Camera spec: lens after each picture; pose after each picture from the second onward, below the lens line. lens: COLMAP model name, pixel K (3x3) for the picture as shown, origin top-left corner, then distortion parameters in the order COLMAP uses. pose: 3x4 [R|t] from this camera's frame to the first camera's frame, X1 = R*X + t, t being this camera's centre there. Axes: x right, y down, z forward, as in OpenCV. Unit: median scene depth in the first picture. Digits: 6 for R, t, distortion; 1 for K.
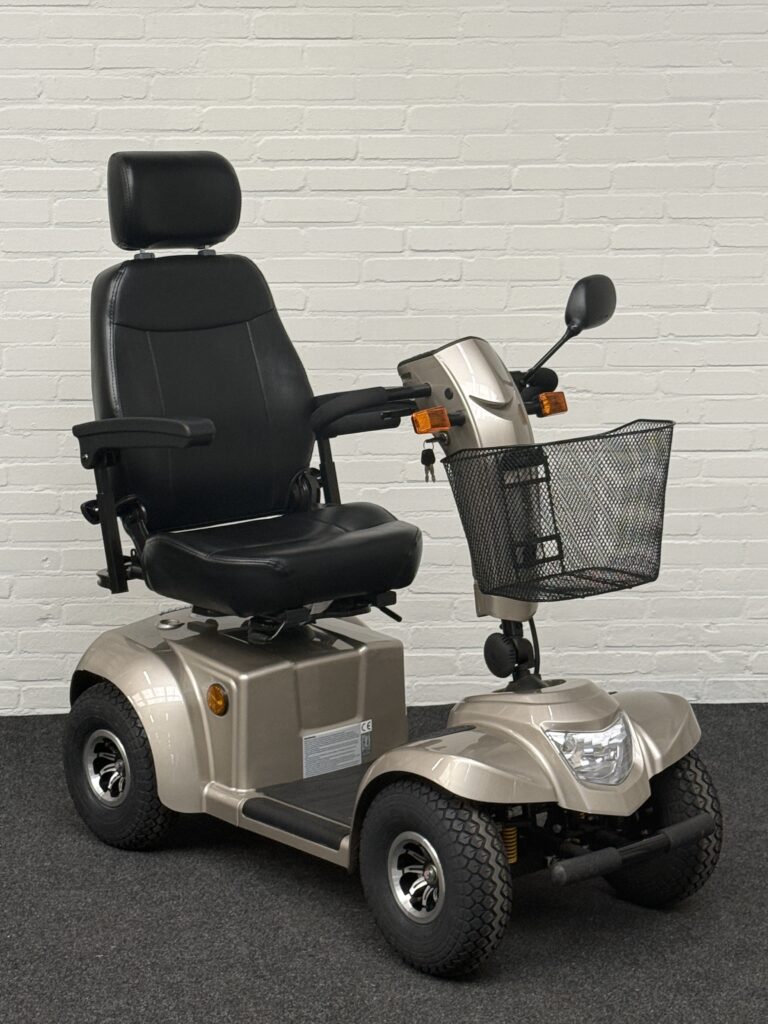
lens RADIAL K [[2164.5, 0, 385.4], [0, 2164.5, 519.2], [0, 0, 1]] dist [0.157394, 0.000000]
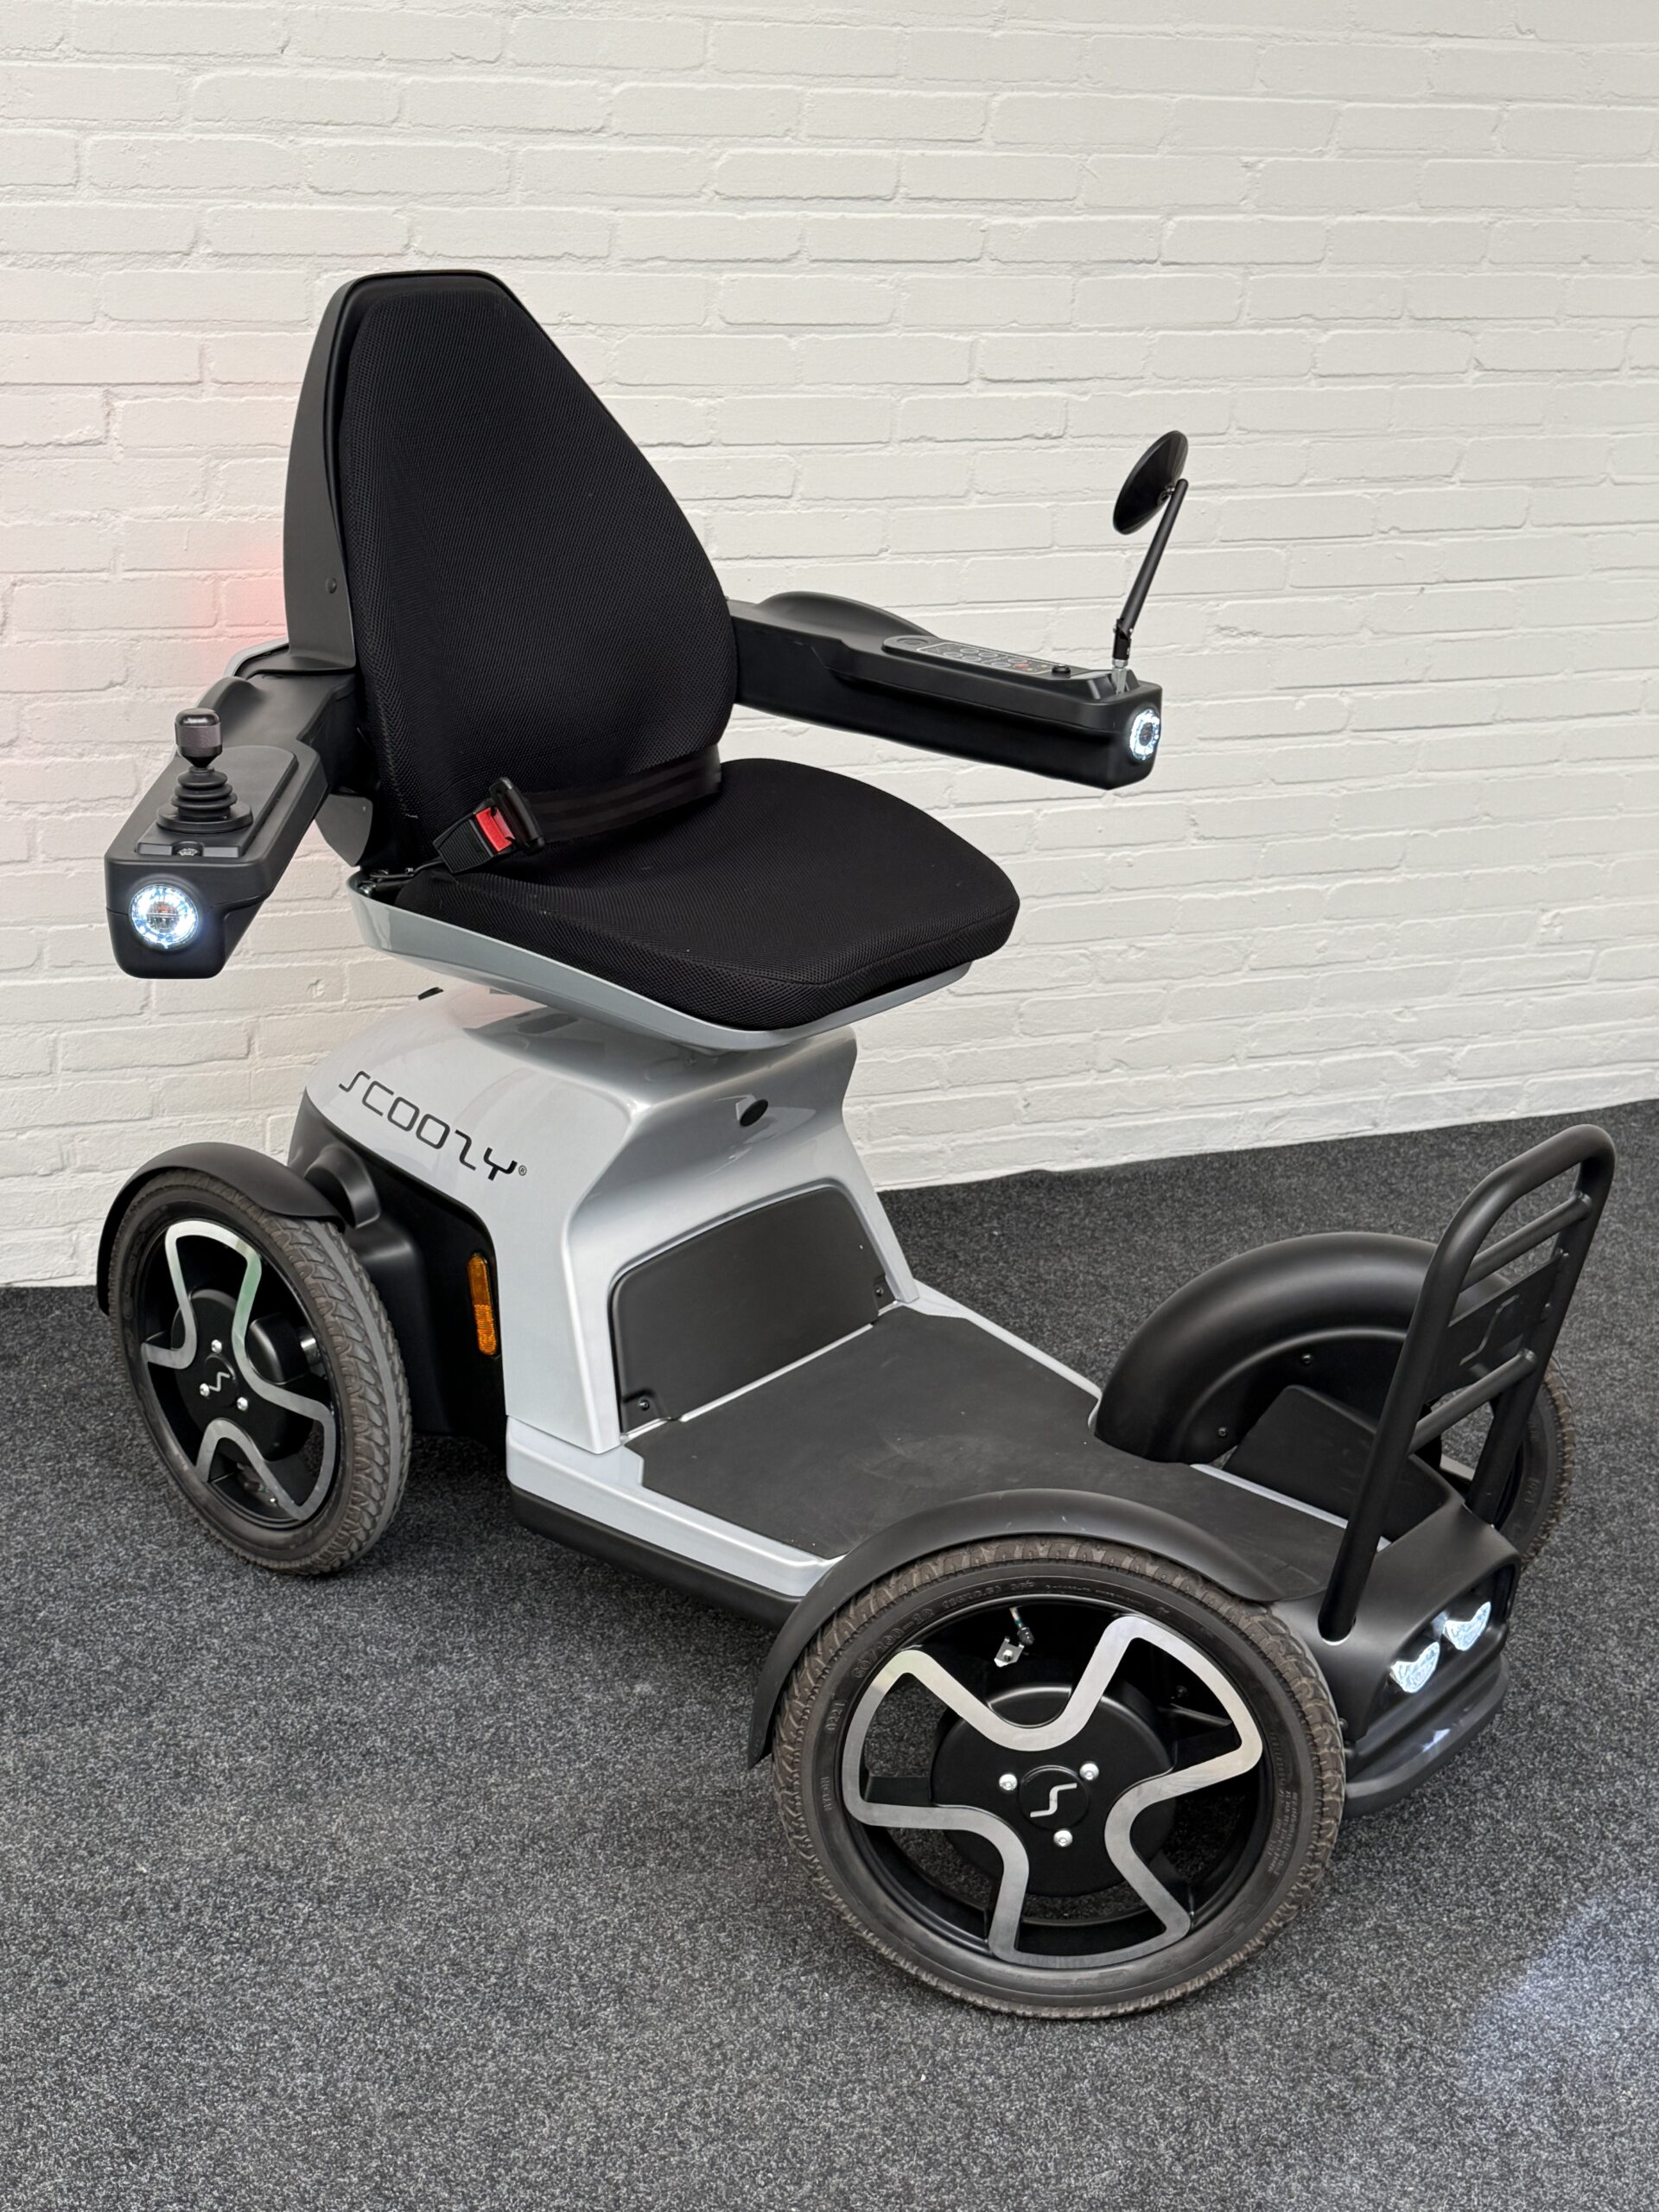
lens RADIAL K [[2583.4, 0, 819.5], [0, 2583.4, 1119.1], [0, 0, 1]] dist [0.059149, 0.000000]
pose [[0.953327, -0.081831, 0.290639, -0.230616], [0.017571, 0.975979, 0.217155, -0.085928], [-0.301428, -0.201913, 0.931865, 0.378053]]
